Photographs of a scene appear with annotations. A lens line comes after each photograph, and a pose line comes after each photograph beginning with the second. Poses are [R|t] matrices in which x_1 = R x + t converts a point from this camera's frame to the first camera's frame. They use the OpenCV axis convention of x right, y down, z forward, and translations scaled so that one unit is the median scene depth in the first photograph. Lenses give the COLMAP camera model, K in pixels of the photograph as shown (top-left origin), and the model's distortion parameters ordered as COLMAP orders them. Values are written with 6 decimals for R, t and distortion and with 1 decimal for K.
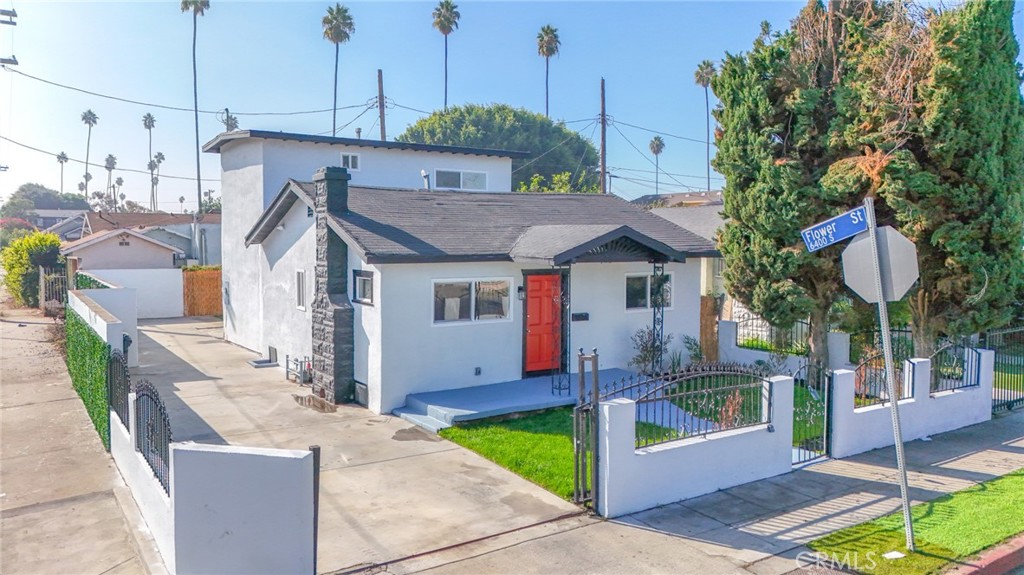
lens RADIAL K [[752.6, 0, 514.5], [0, 752.6, 287.8], [0, 0, 1]] dist [0.072489, -0.061418]
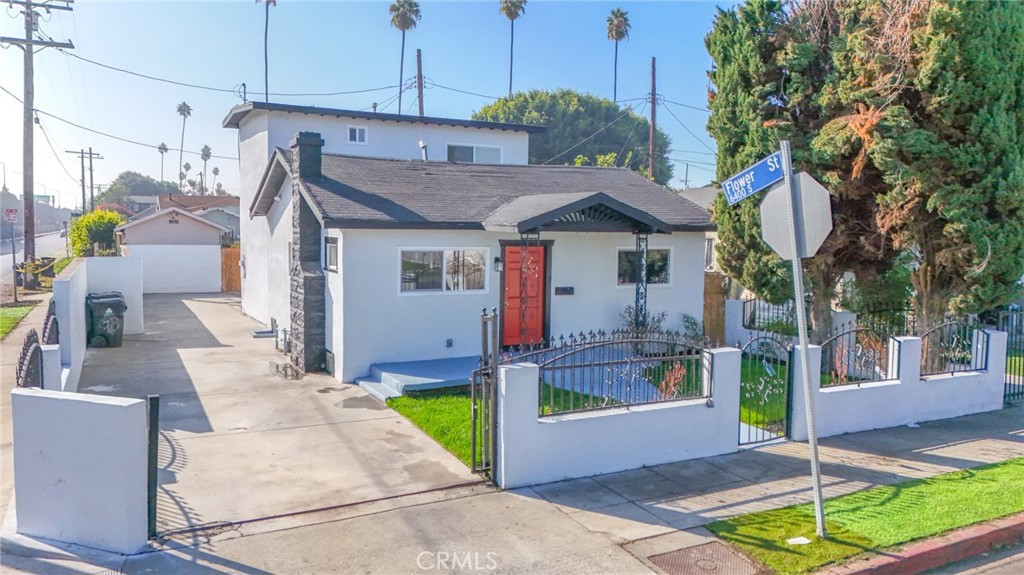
lens RADIAL K [[752.6, 0, 514.0], [0, 752.6, 285.9], [0, 0, 1]] dist [0.072489, -0.061418]
pose [[0.994051, 0.016530, -0.107654, 0.137638], [-0.015486, 0.999825, 0.010522, 0.025666], [0.107809, -0.008793, 0.994133, 0.044748]]
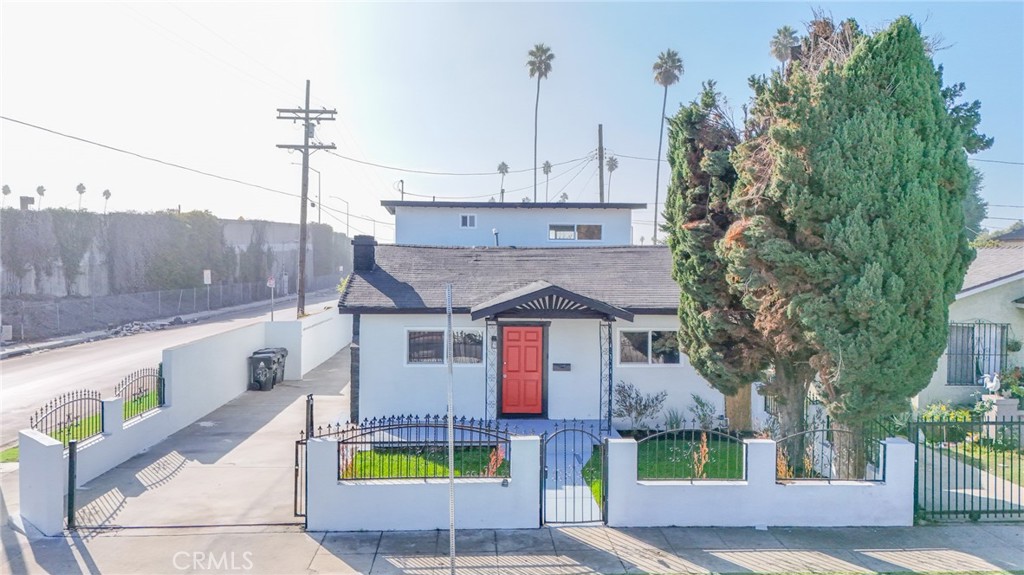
lens RADIAL K [[752.6, 0, 514.8], [0, 752.6, 291.9], [0, 0, 1]] dist [0.072489, -0.061418]
pose [[0.862397, 0.022915, -0.505714, 0.621881], [-0.039477, 0.998977, -0.022054, -0.046282], [0.504691, 0.038983, 0.862419, 0.041344]]
